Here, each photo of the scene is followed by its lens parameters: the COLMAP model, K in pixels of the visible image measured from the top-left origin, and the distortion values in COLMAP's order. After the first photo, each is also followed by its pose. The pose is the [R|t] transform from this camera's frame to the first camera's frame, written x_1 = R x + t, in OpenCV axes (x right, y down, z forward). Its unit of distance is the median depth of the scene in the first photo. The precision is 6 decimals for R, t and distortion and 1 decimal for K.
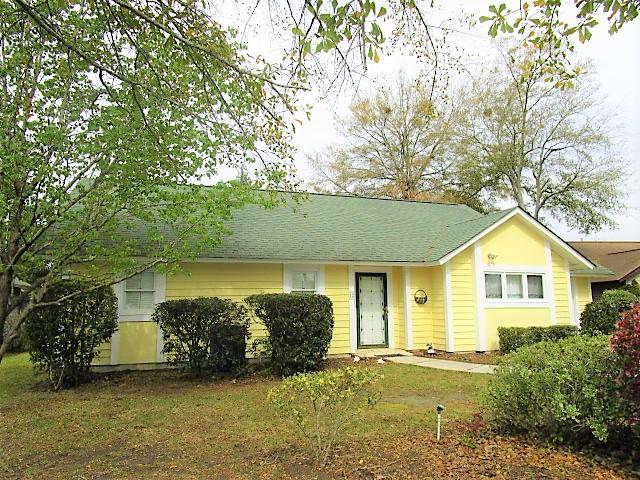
lens RADIAL K [[465.2, 0, 320.0], [0, 465.2, 240.0], [0, 0, 1]] dist [0.002322, -0.000120]
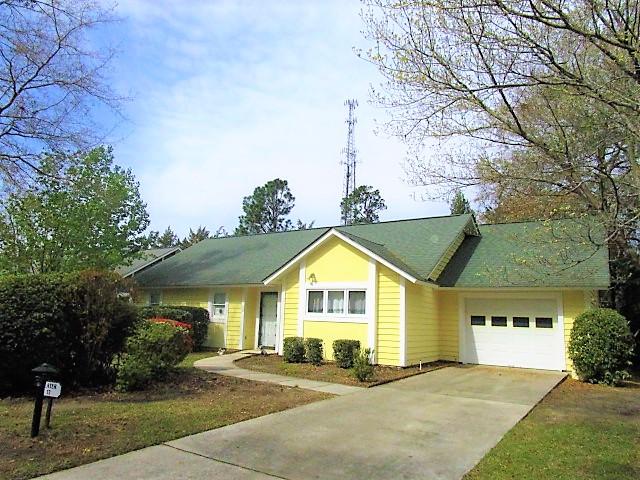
lens RADIAL K [[465.2, 0, 320.0], [0, 465.2, 240.0], [0, 0, 1]] dist [0.002322, -0.000120]
pose [[0.641053, -0.106761, -0.760035, 1.233434], [0.084983, 0.994062, -0.067956, 0.025973], [0.762777, -0.021027, 0.646319, 0.266724]]
